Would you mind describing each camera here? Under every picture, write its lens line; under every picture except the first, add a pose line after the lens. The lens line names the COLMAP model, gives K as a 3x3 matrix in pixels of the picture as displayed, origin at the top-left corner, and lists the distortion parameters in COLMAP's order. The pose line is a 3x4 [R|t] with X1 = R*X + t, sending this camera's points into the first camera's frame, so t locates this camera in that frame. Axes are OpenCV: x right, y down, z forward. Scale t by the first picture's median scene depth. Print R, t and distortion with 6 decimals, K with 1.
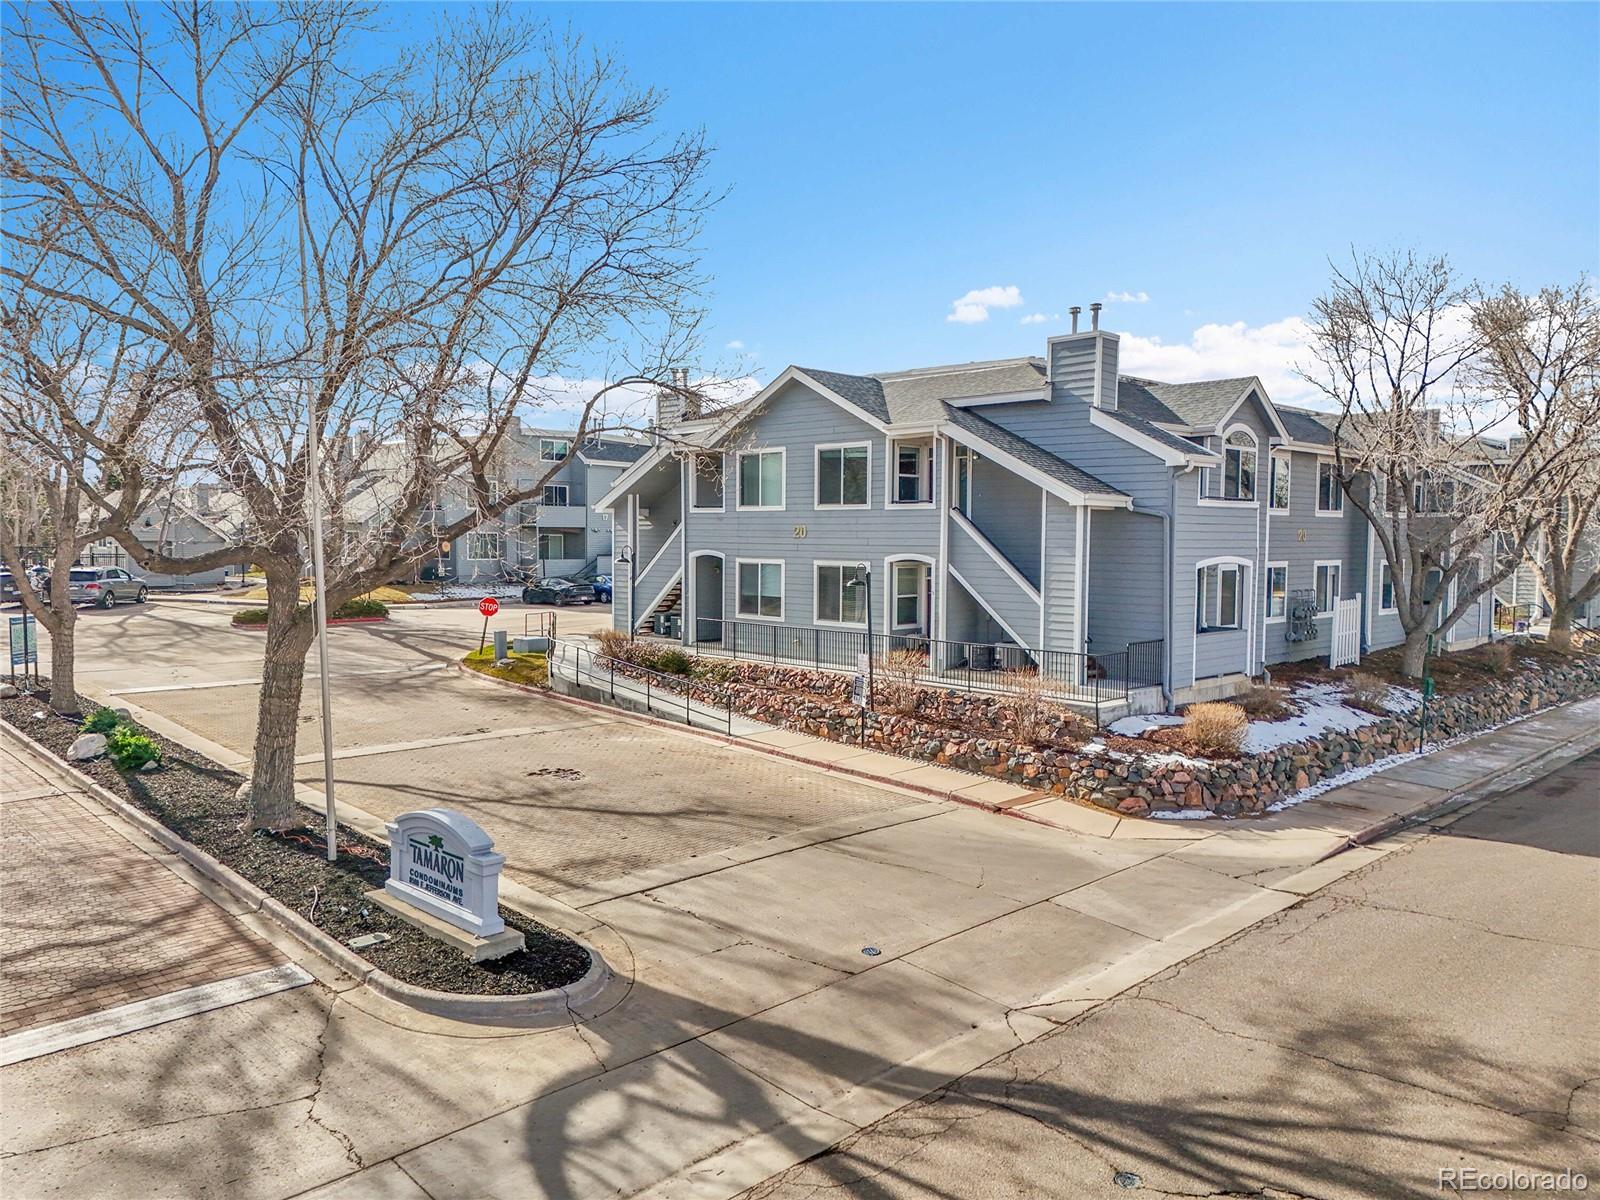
lens RADIAL K [[1163.4, 0, 789.5], [0, 1163.4, 608.0], [0, 0, 1]] dist [0.064072, -0.057969]
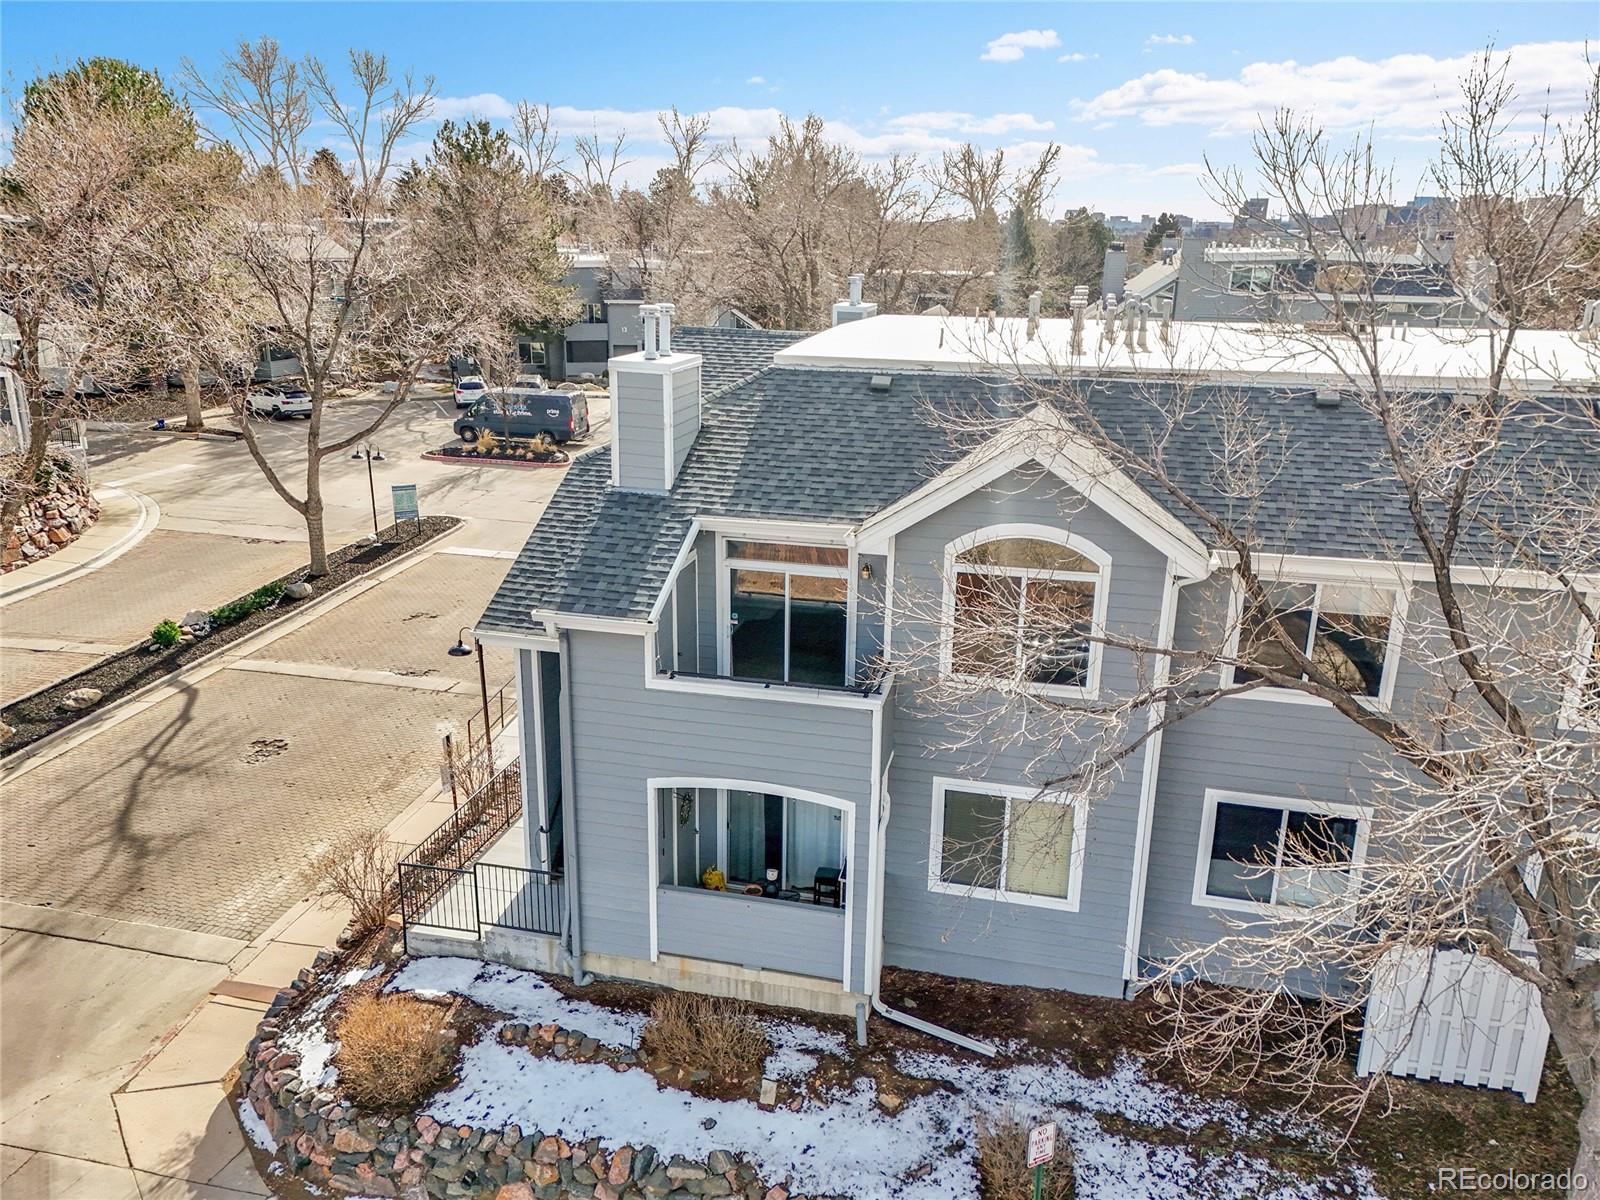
lens RADIAL K [[1163.4, 0, 808.5], [0, 1163.4, 593.6], [0, 0, 1]] dist [0.064072, -0.057969]
pose [[0.538468, 0.246956, -0.805645, 0.815744], [-0.063117, 0.965225, 0.253687, -0.273947], [0.840279, -0.085752, 0.535330, 0.740446]]
